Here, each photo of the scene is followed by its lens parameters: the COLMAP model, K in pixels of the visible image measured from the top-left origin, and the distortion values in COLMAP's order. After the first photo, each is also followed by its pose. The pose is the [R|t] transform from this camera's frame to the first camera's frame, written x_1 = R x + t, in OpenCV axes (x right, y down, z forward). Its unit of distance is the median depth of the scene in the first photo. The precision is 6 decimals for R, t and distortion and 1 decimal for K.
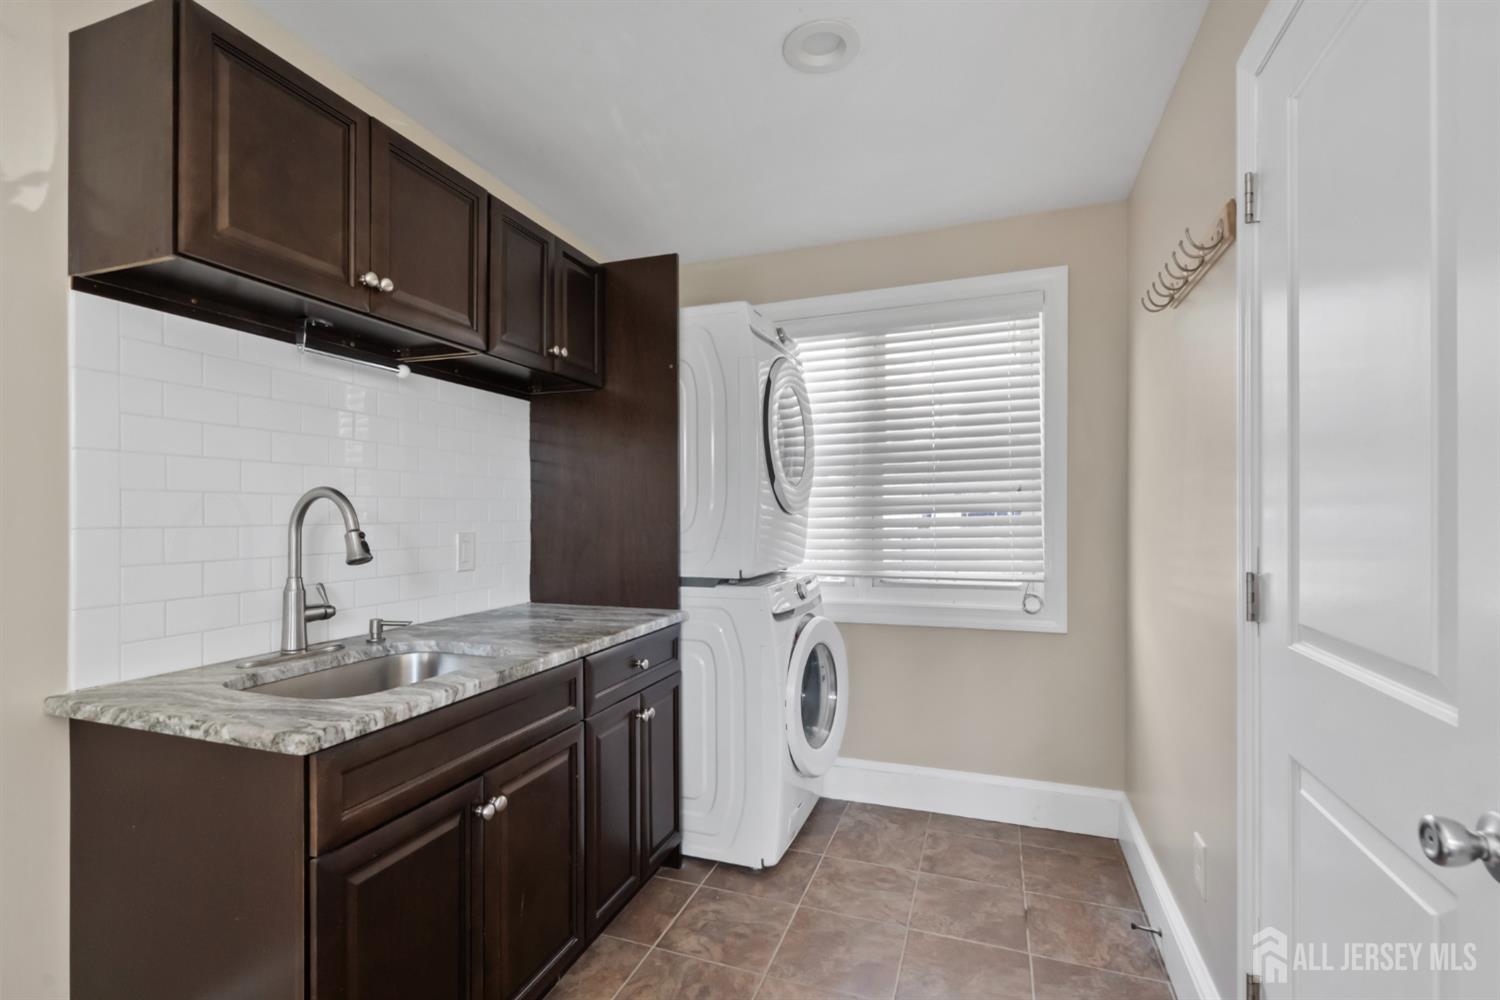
lens RADIAL K [[714.8, 0, 750.0], [0, 714.8, 500.0], [0, 0, 1]] dist [0.001358, 0.000131]
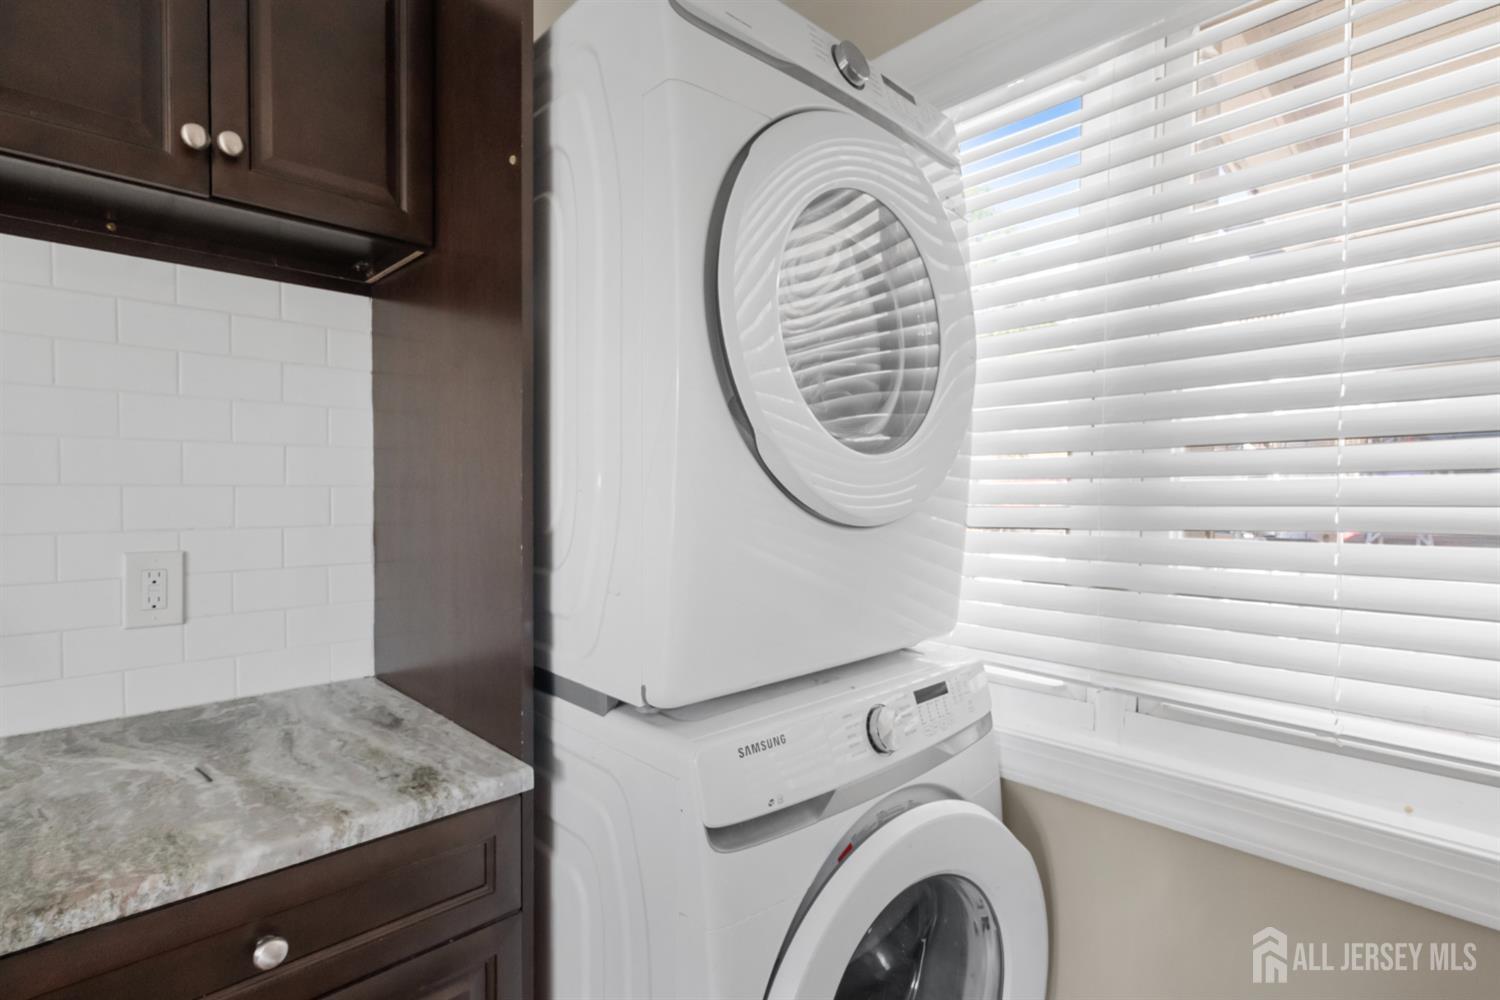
lens RADIAL K [[724.2, 0, 750.0], [0, 724.2, 500.0], [0, 0, 1]] dist [-0.052590, -0.000116]
pose [[0.892090, 0.016445, -0.451559, 0.183779], [-0.002438, 0.999498, 0.031583, -0.005789], [0.451852, -0.027074, 0.891682, 0.658963]]
